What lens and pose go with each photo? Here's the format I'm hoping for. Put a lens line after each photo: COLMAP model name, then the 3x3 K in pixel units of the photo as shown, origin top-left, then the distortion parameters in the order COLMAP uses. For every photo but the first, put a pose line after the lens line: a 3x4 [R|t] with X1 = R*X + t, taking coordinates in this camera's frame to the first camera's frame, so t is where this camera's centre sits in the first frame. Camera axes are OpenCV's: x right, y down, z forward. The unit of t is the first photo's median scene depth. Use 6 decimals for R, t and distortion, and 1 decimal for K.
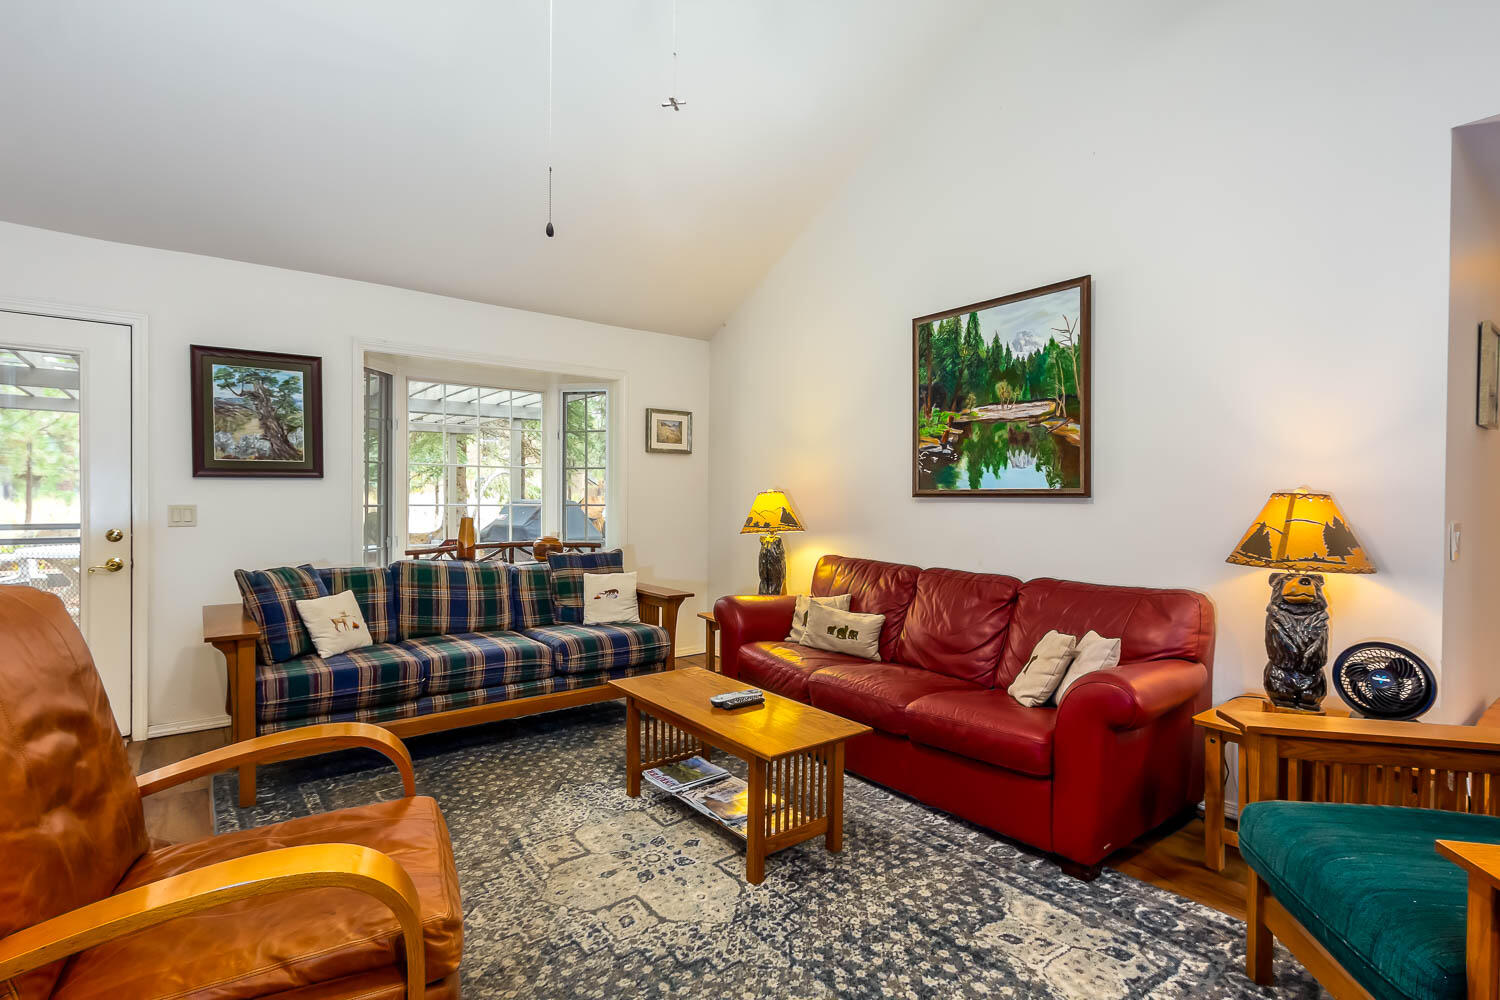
lens RADIAL K [[694.0, 0, 750.0], [0, 694.0, 500.0], [0, 0, 1]] dist [-0.007594, 0.001298]
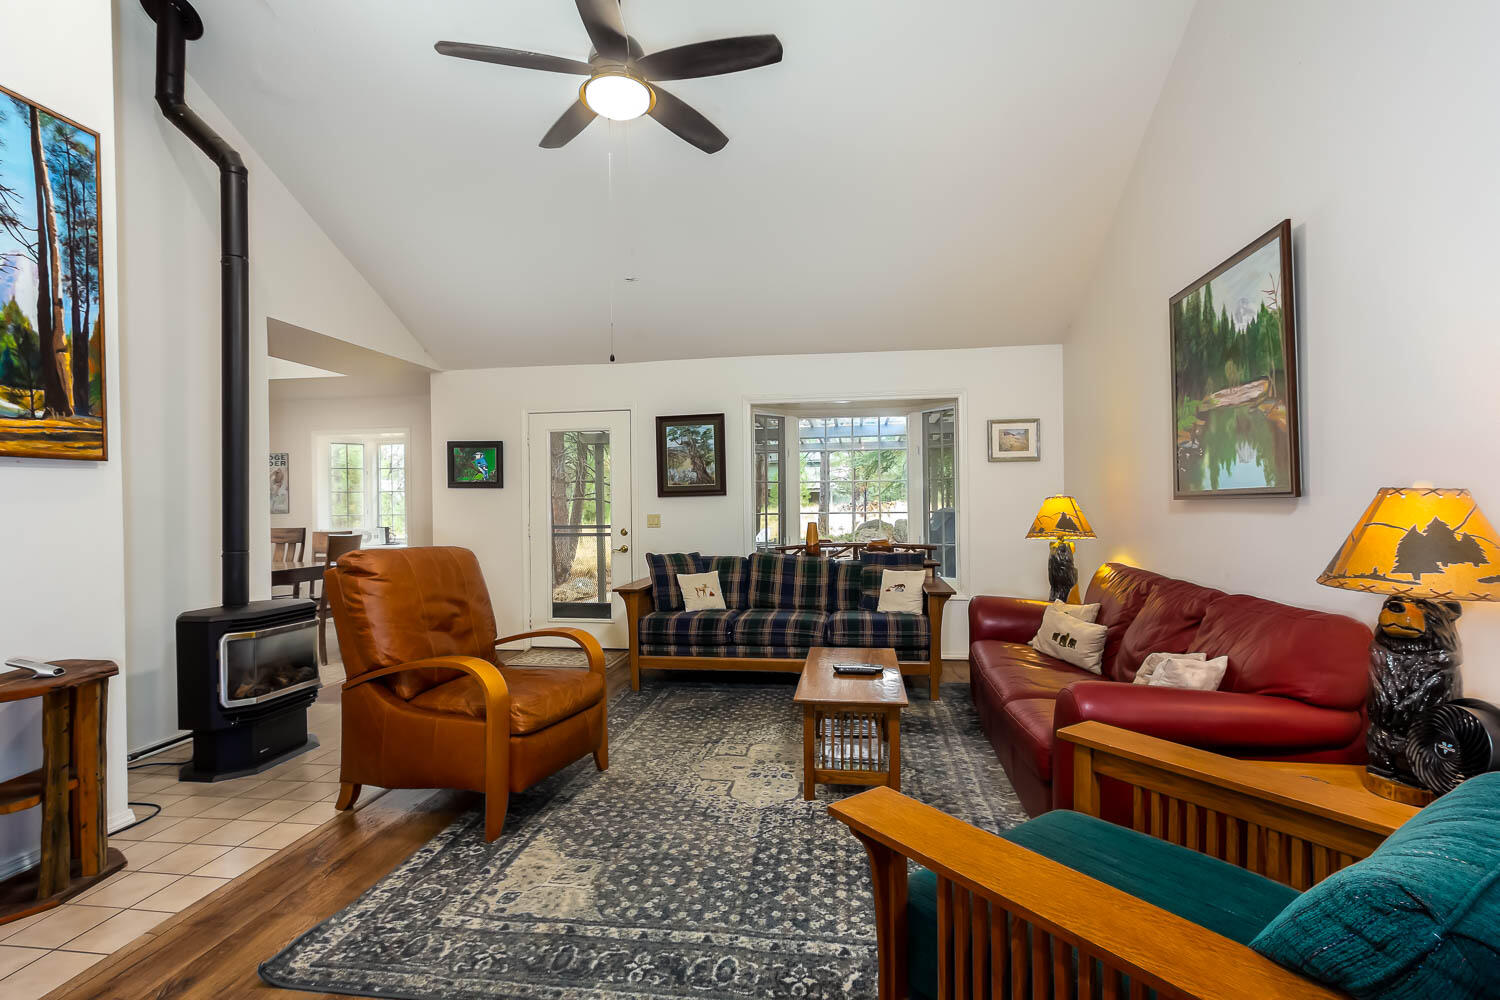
lens RADIAL K [[694.0, 0, 750.0], [0, 694.0, 500.0], [0, 0, 1]] dist [-0.007594, 0.001298]
pose [[0.706129, -0.021593, -0.707754, 0.527098], [0.013500, 0.999764, -0.017033, 0.004366], [0.707955, 0.002473, 0.706253, -0.003341]]
